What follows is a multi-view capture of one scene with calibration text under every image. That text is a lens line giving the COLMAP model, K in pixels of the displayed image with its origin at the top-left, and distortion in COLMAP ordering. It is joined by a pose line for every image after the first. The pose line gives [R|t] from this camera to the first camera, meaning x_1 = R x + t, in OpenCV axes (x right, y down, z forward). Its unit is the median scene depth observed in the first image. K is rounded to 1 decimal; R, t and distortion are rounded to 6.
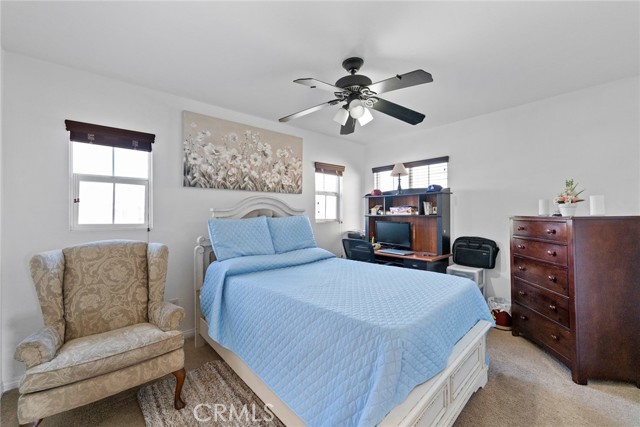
lens RADIAL K [[258.3, 0, 319.7], [0, 258.3, 212.5], [0, 0, 1]] dist [0.000904, -0.000052]
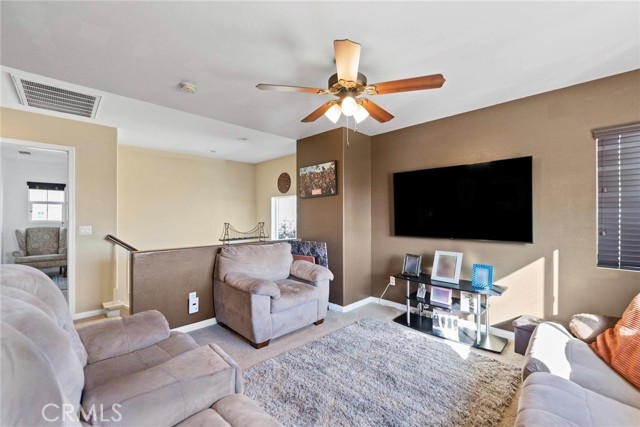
lens RADIAL K [[258.3, 0, 318.5], [0, 258.3, 213.8], [0, 0, 1]] dist [0.000904, -0.000052]
pose [[0.996008, 0.008304, 0.088882, 1.765403], [-0.008248, 0.999965, -0.000997, -0.043353], [-0.088887, 0.000260, 0.996042, -1.906857]]
